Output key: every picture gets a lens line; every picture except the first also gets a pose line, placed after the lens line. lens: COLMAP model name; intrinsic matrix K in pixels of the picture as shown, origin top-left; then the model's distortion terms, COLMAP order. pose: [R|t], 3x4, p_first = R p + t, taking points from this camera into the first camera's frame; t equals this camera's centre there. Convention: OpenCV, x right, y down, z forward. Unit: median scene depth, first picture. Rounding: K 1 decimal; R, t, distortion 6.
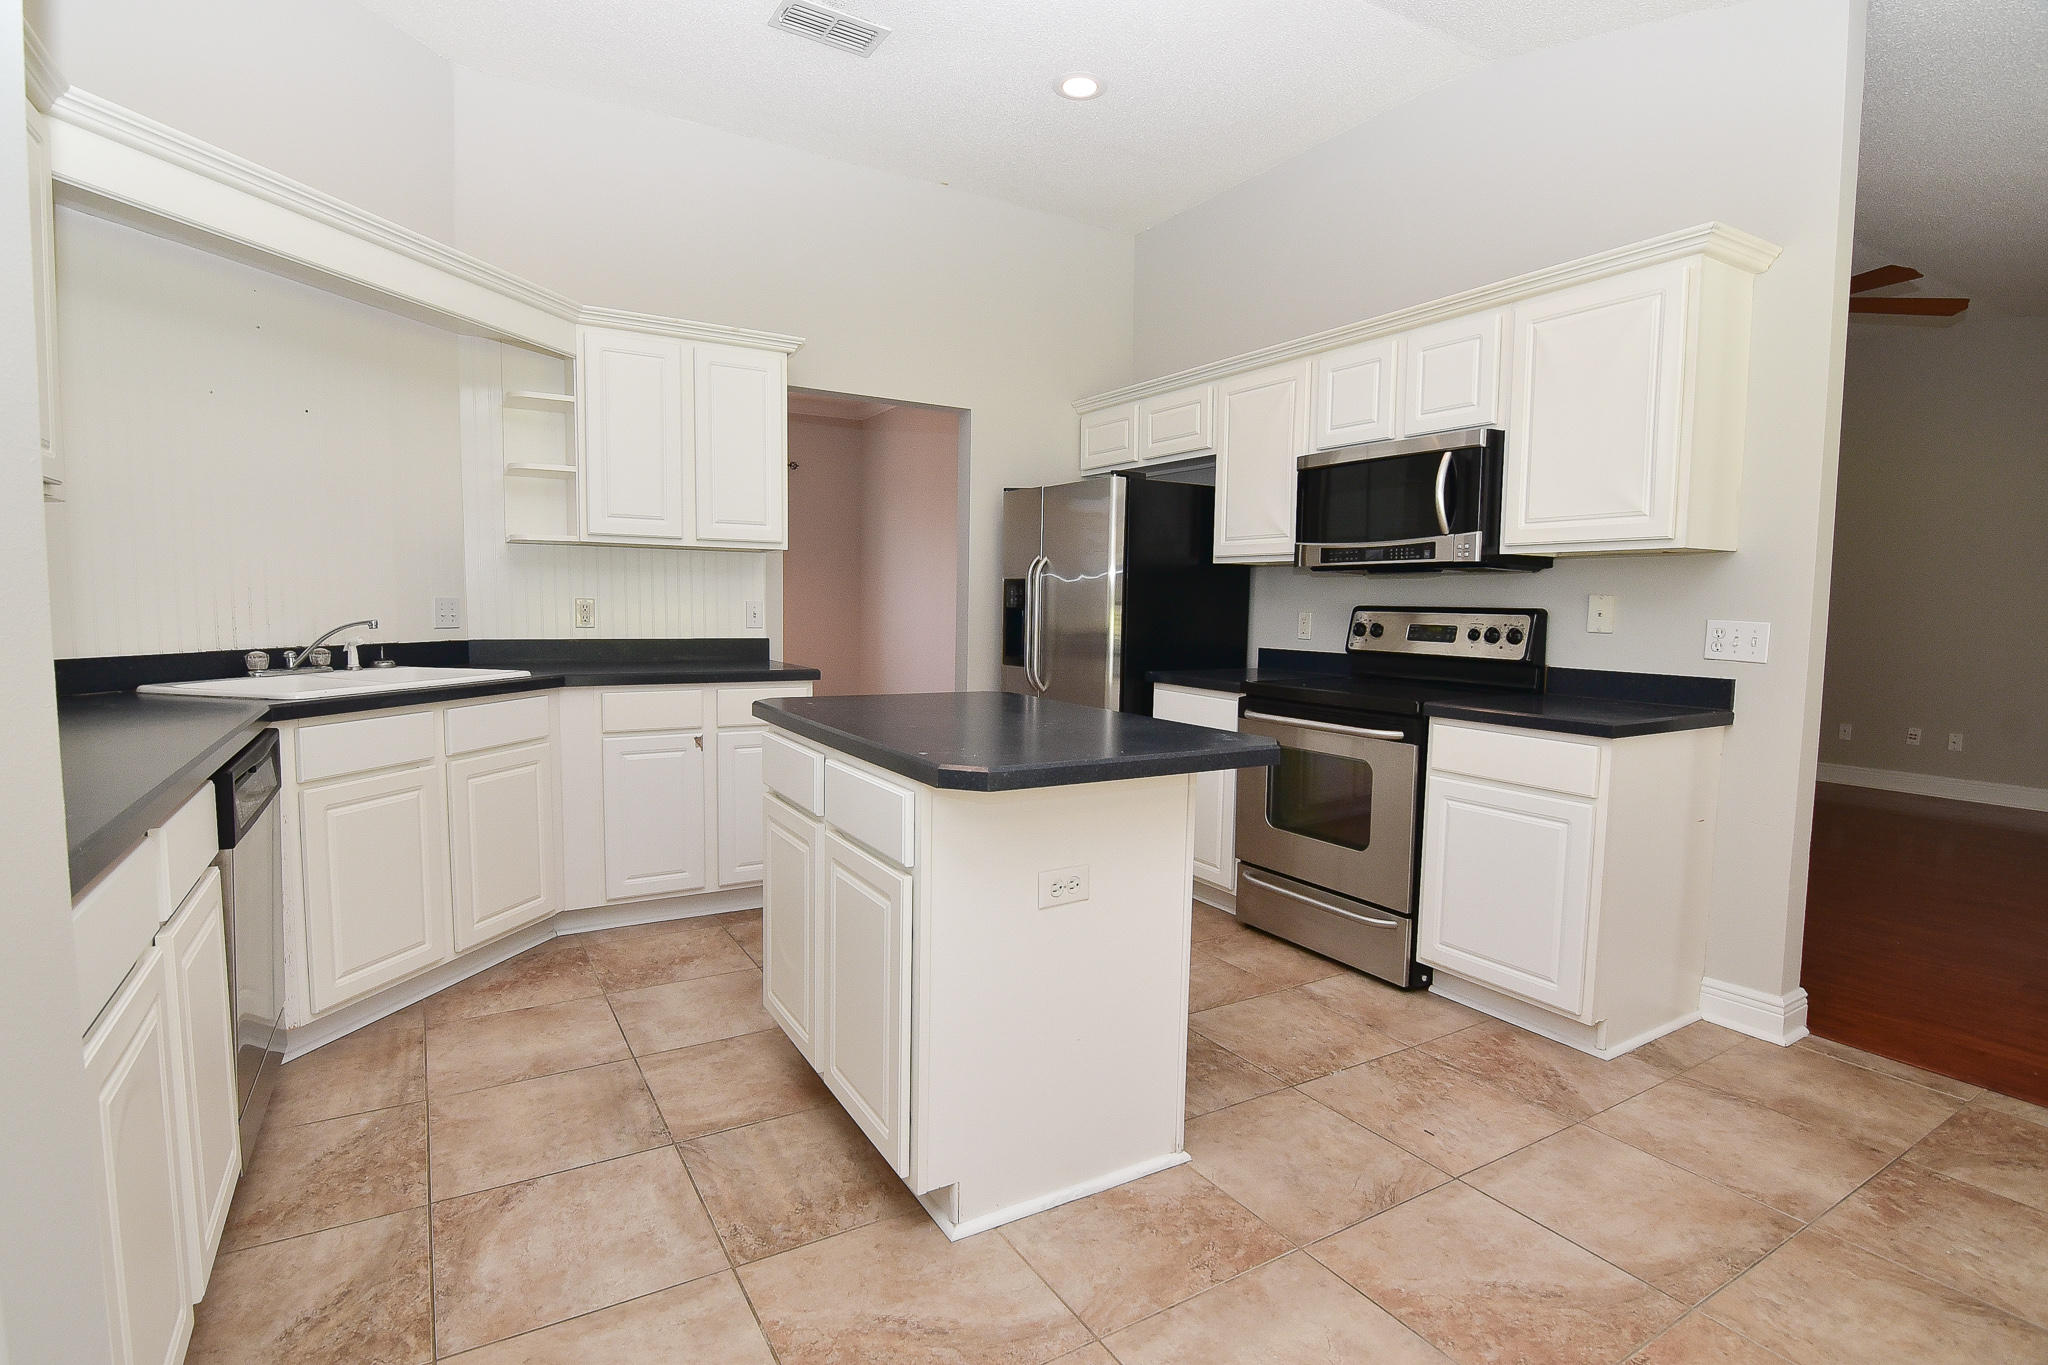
lens RADIAL K [[994.9, 0, 1023.1], [0, 994.9, 691.6], [0, 0, 1]] dist [-0.012029, -0.005652]
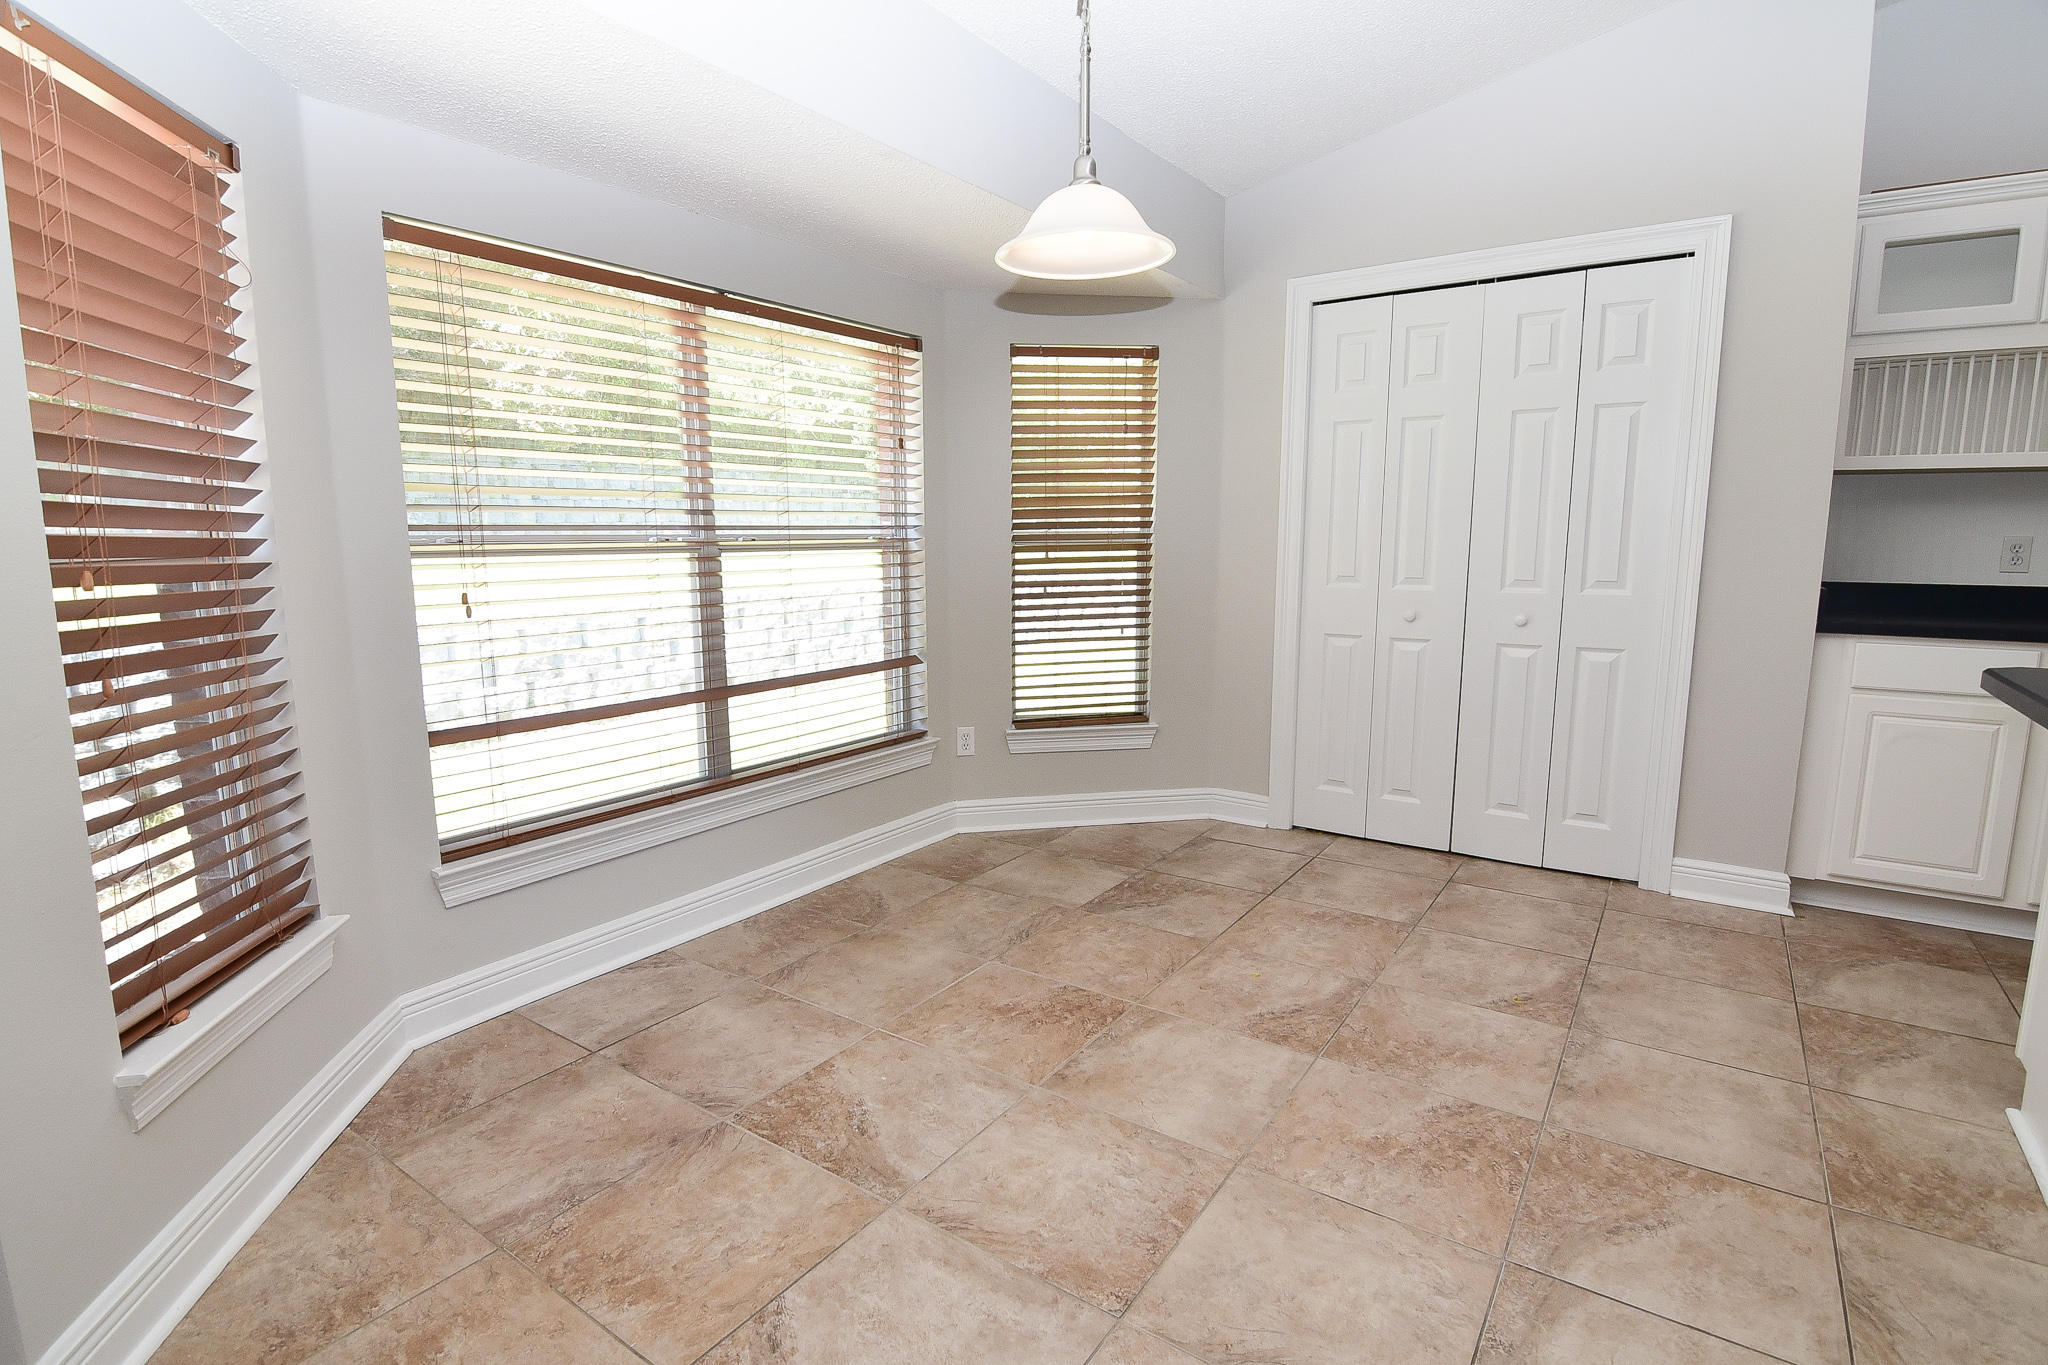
lens RADIAL K [[994.9, 0, 1011.3], [0, 994.9, 686.9], [0, 0, 1]] dist [-0.012029, -0.005652]
pose [[-0.916895, 0.049056, -0.396102, 0.837503], [-0.046306, 0.972642, 0.227647, -0.065946], [0.396433, 0.227070, -0.889539, 0.870668]]
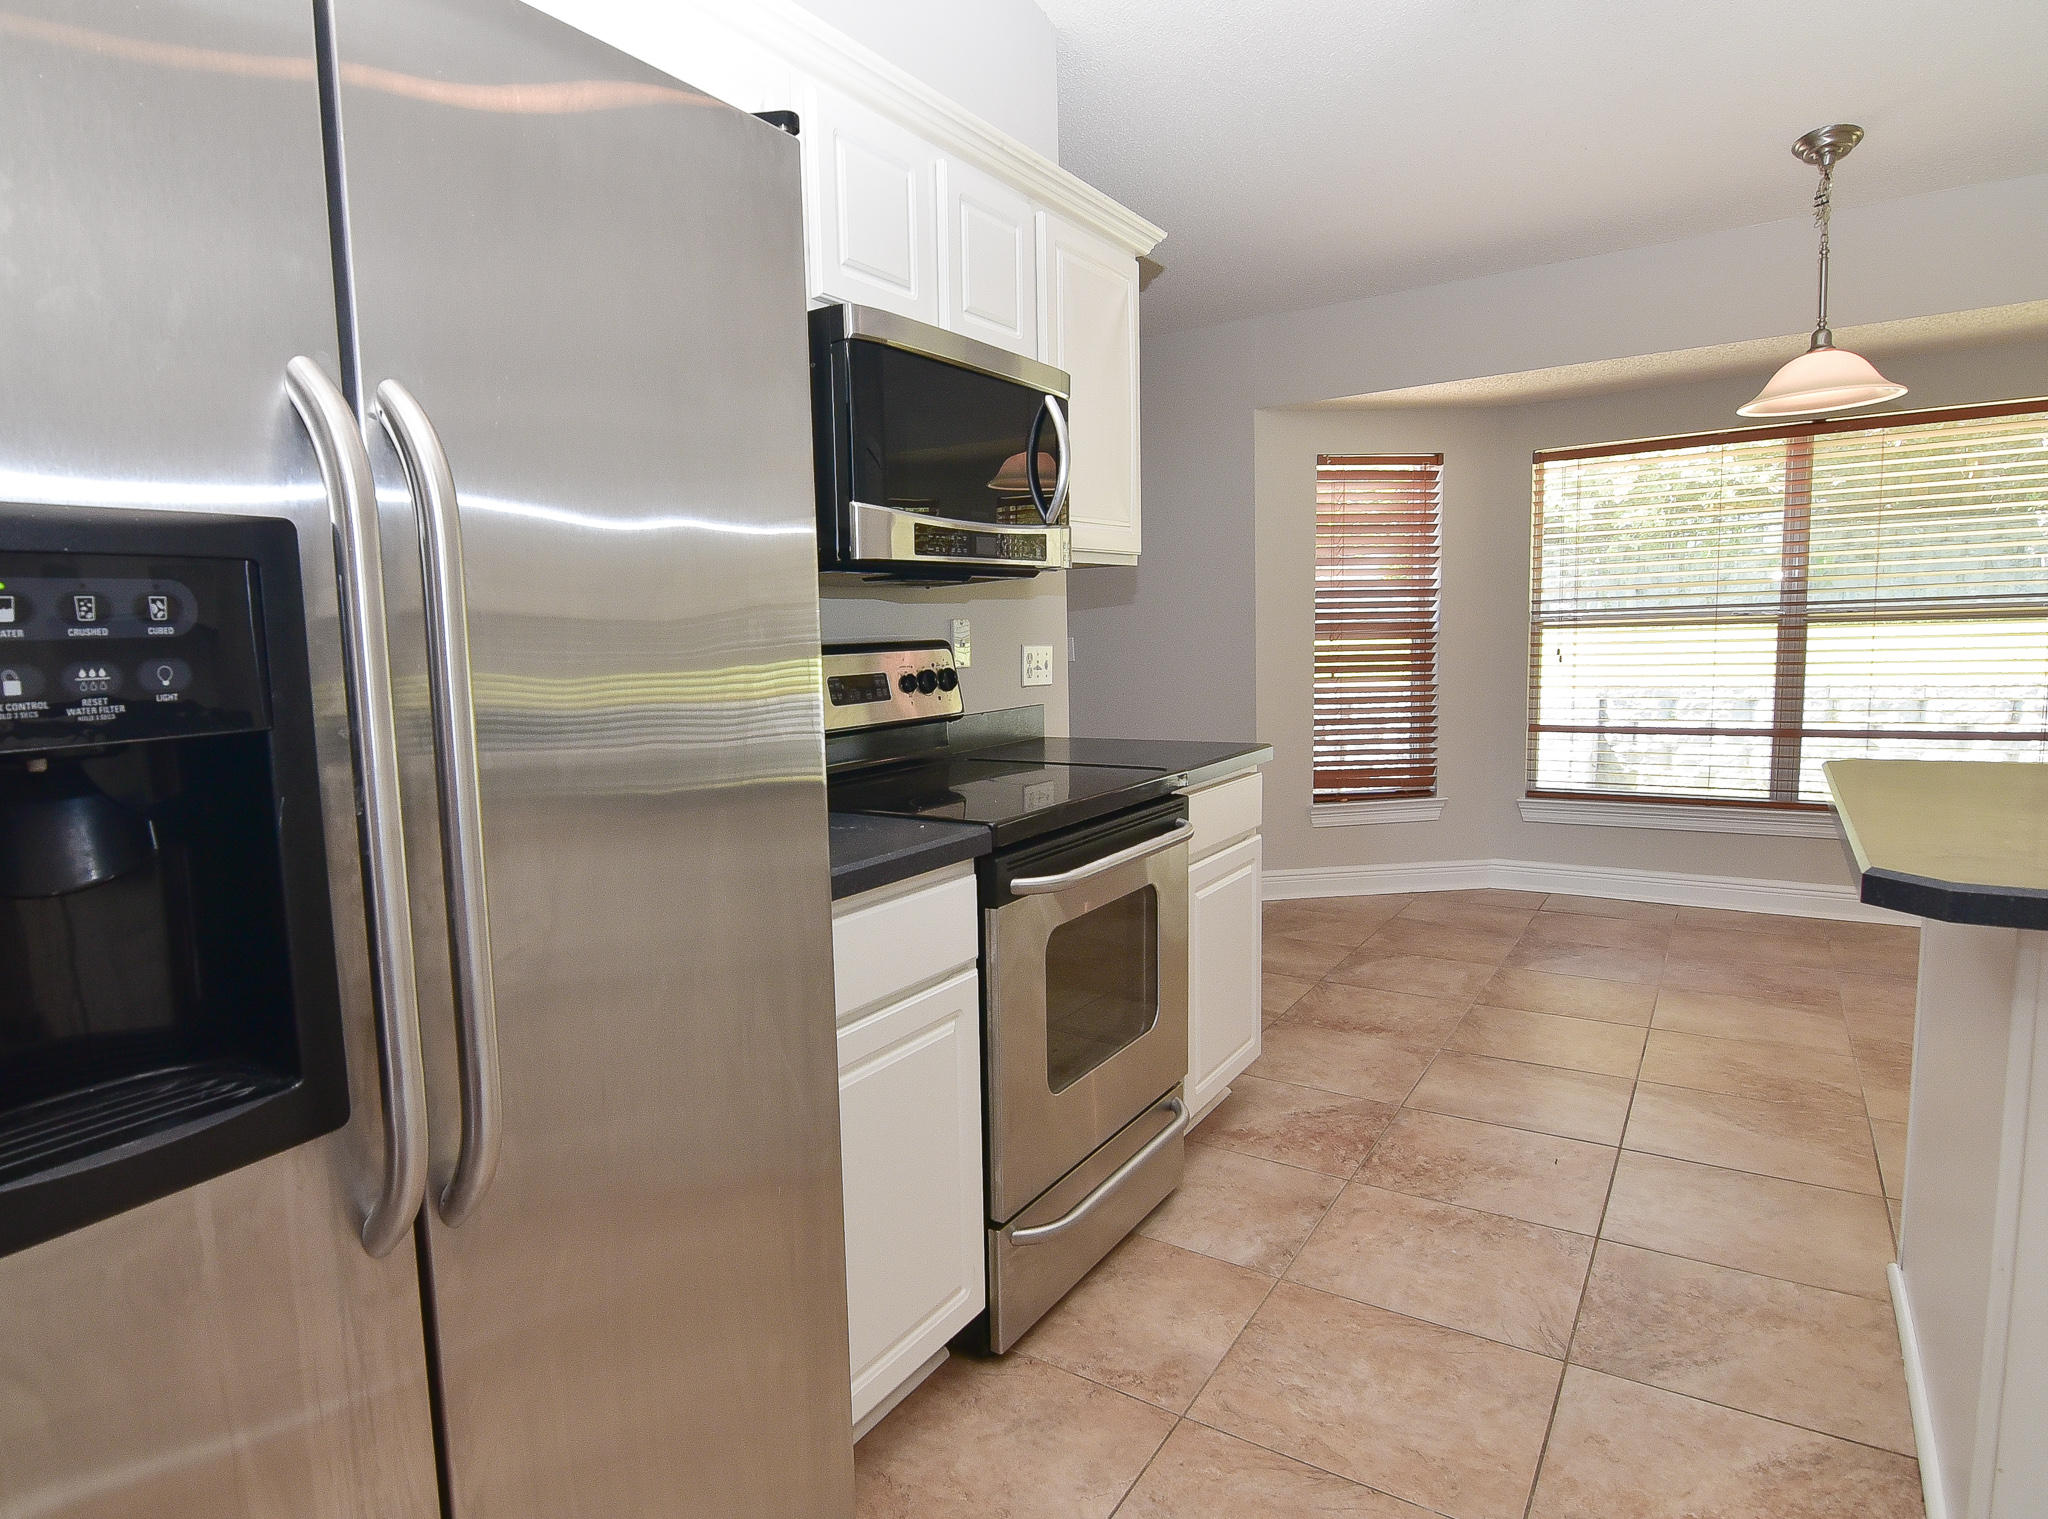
lens RADIAL K [[1131.7, 0, 876.8], [0, 1131.7, 760.1], [0, 0, 1]] dist [-0.019717, -0.003639]
pose [[-0.355181, -0.101305, 0.929292, -0.252108], [0.116285, 0.981601, 0.151452, -0.139219], [-0.927537, 0.161855, -0.336866, 1.452918]]
